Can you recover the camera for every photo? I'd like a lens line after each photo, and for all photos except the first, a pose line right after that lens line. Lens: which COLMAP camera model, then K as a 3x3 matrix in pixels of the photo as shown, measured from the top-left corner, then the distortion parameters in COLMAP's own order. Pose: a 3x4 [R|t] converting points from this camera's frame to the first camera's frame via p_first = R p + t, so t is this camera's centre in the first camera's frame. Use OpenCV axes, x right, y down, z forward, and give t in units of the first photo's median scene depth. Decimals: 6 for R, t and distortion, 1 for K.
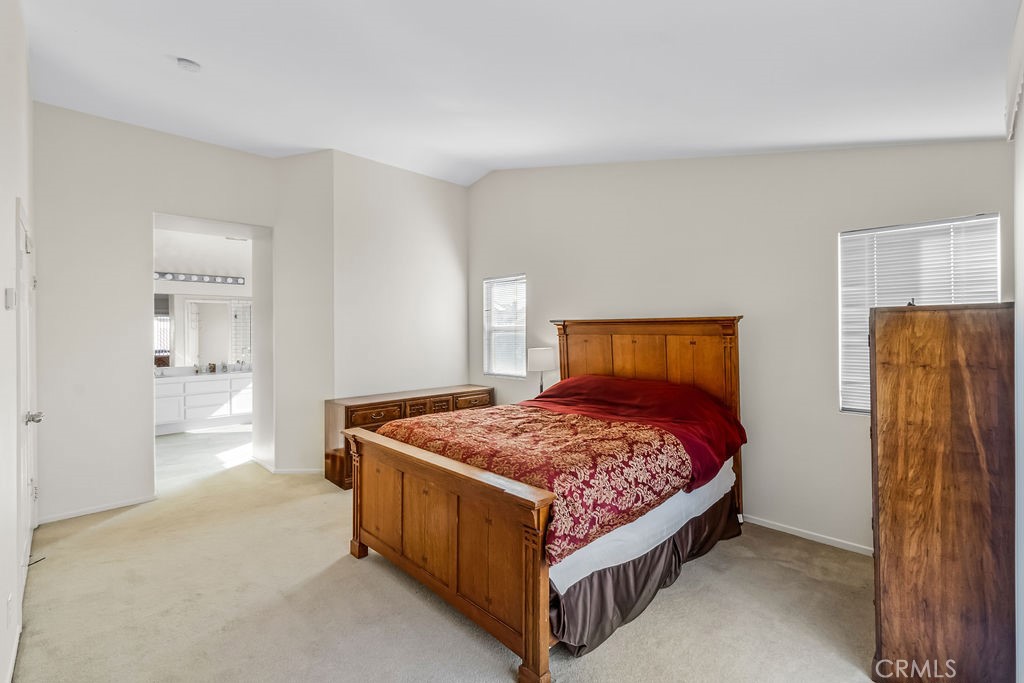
lens RADIAL K [[448.5, 0, 510.3], [0, 448.5, 336.1], [0, 0, 1]] dist [-0.002993, -0.000333]
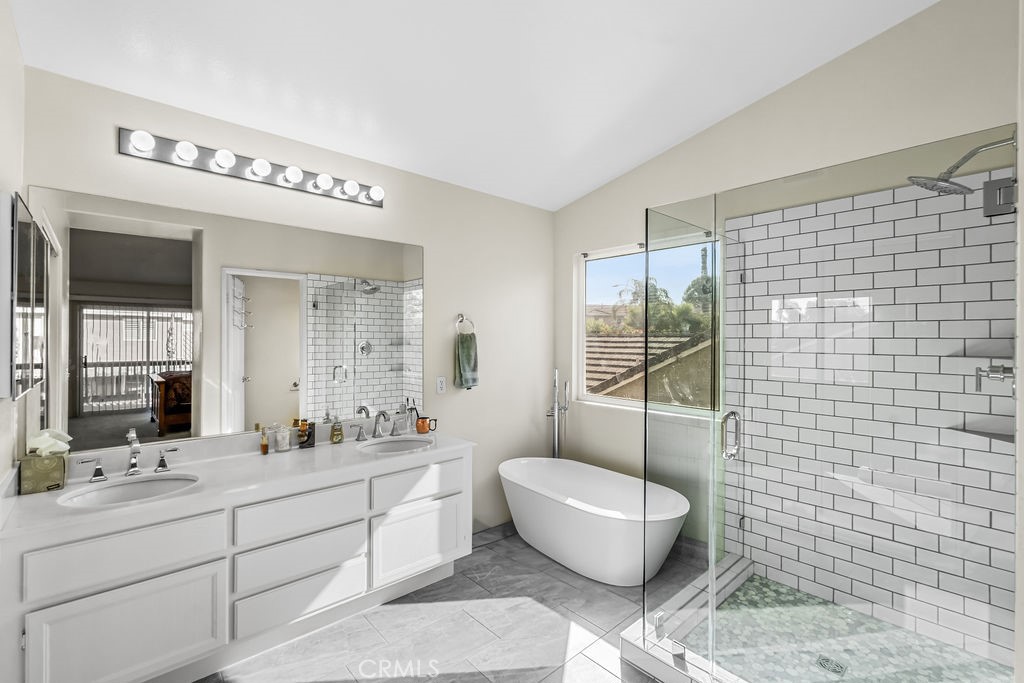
lens RADIAL K [[448.5, 0, 510.3], [0, 448.5, 336.1], [0, 0, 1]] dist [-0.002993, -0.000333]
pose [[0.999286, 0.005869, -0.037320, -0.413472], [-0.006525, 0.999826, -0.017466, 0.000291], [0.037211, 0.017697, 0.999151, 0.549696]]
